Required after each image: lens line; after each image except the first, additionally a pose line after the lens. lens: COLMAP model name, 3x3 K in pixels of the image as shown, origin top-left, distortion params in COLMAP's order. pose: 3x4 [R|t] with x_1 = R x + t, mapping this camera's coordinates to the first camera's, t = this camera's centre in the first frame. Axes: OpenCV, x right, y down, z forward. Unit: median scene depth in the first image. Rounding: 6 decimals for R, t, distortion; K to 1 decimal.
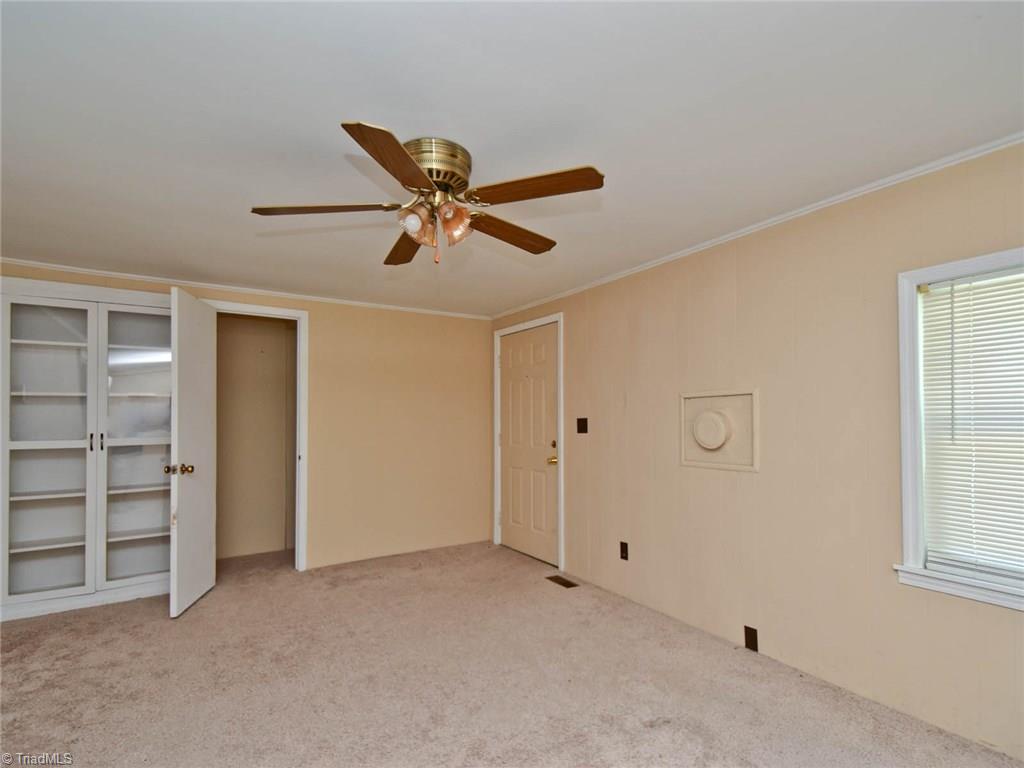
lens RADIAL K [[500.3, 0, 511.3], [0, 500.3, 416.0], [0, 0, 1]] dist [0.055286, -0.030850]
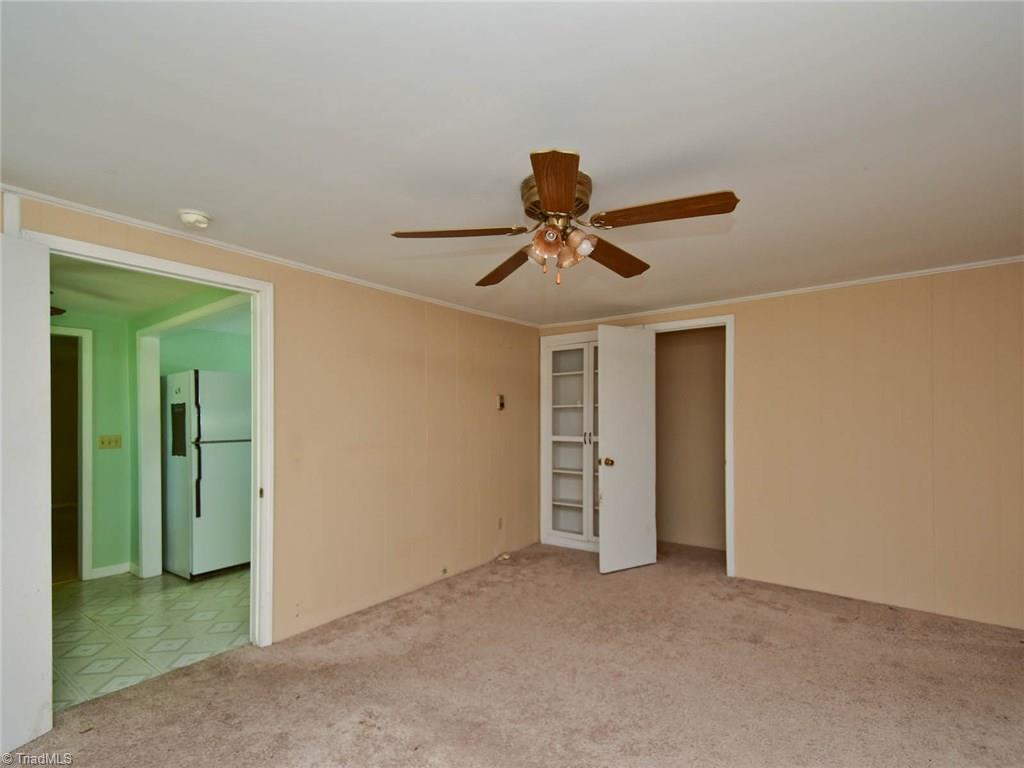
lens RADIAL K [[500.3, 0, 511.3], [0, 500.3, 416.0], [0, 0, 1]] dist [0.055286, -0.030850]
pose [[0.336718, 0.002711, -0.941602, 0.463114], [0.005145, 0.999976, 0.004719, -0.020141], [0.941591, -0.006434, 0.336696, 0.318788]]
